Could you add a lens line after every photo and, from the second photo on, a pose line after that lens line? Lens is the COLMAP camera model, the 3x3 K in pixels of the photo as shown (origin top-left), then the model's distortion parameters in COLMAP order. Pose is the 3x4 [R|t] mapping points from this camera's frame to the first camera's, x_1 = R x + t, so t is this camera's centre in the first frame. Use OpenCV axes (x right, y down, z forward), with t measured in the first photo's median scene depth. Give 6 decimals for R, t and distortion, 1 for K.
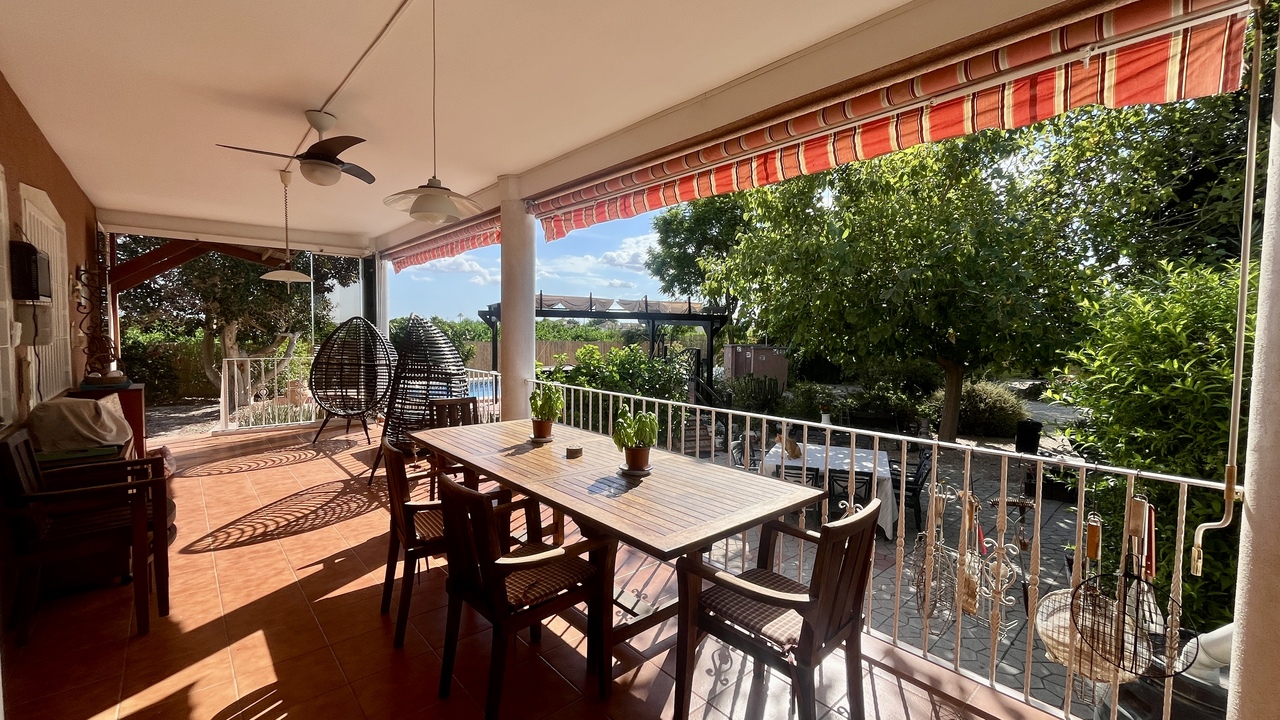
lens RADIAL K [[518.4, 0, 643.9], [0, 518.4, 357.4], [0, 0, 1]] dist [0.000022, -0.000182]
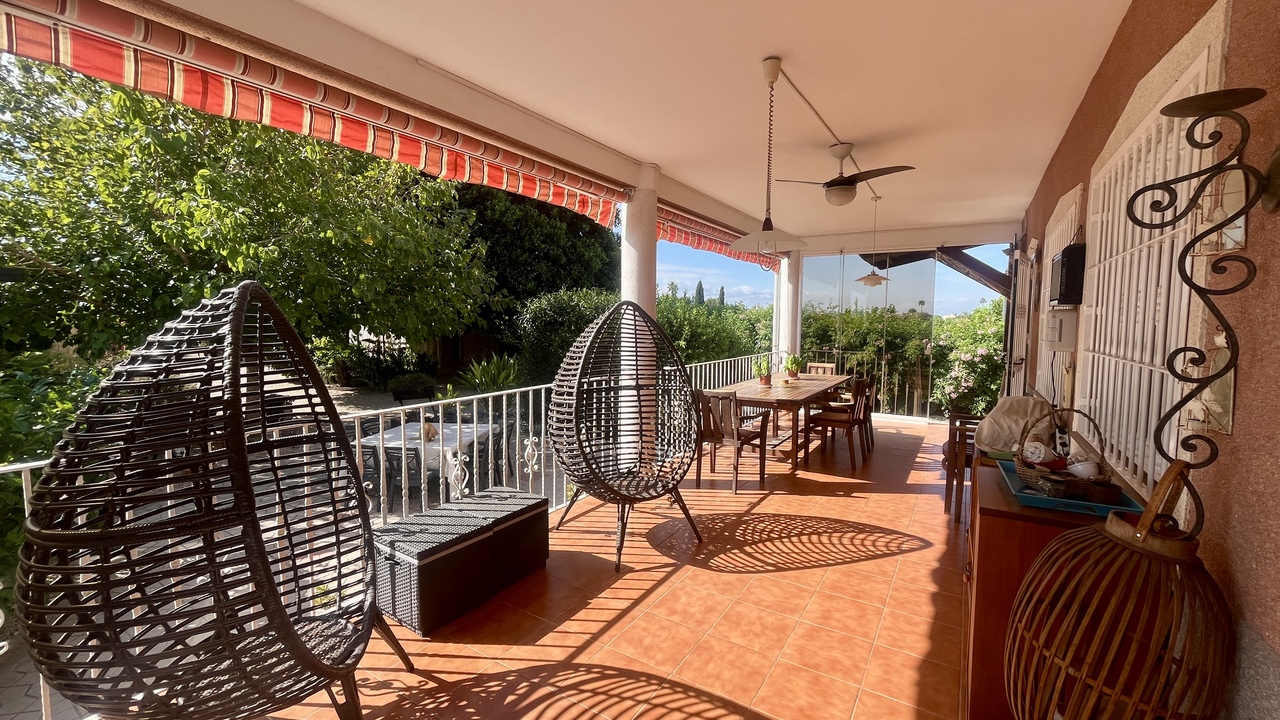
lens RADIAL K [[518.4, 0, 643.9], [0, 518.4, 357.4], [0, 0, 1]] dist [0.000022, -0.000182]
pose [[-0.270785, -0.076485, 0.959597, -1.540406], [0.043591, 0.994842, 0.091595, -0.103231], [-0.961652, 0.066632, -0.266054, 1.631918]]
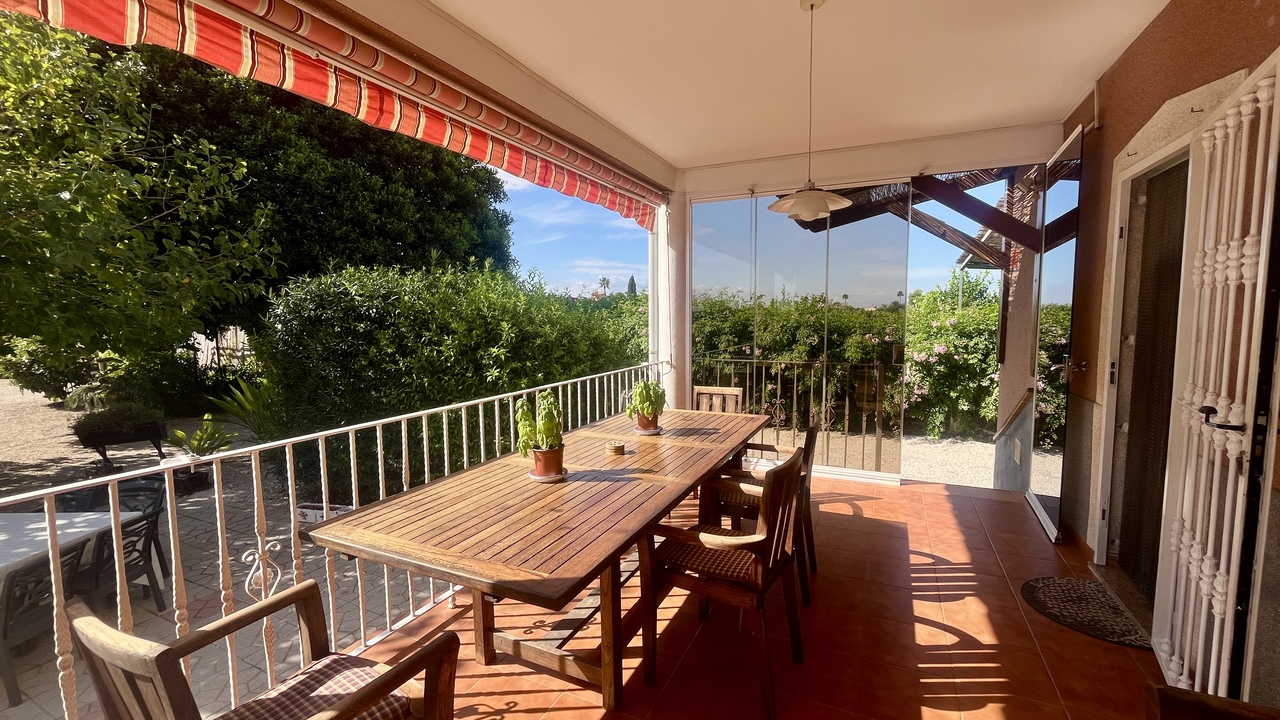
lens RADIAL K [[518.4, 0, 643.9], [0, 518.4, 357.4], [0, 0, 1]] dist [0.000022, -0.000182]
pose [[-0.385729, -0.075272, 0.919537, -0.755598], [0.054991, 0.993019, 0.104355, -0.051601], [-0.920972, 0.090819, -0.378896, 1.002226]]
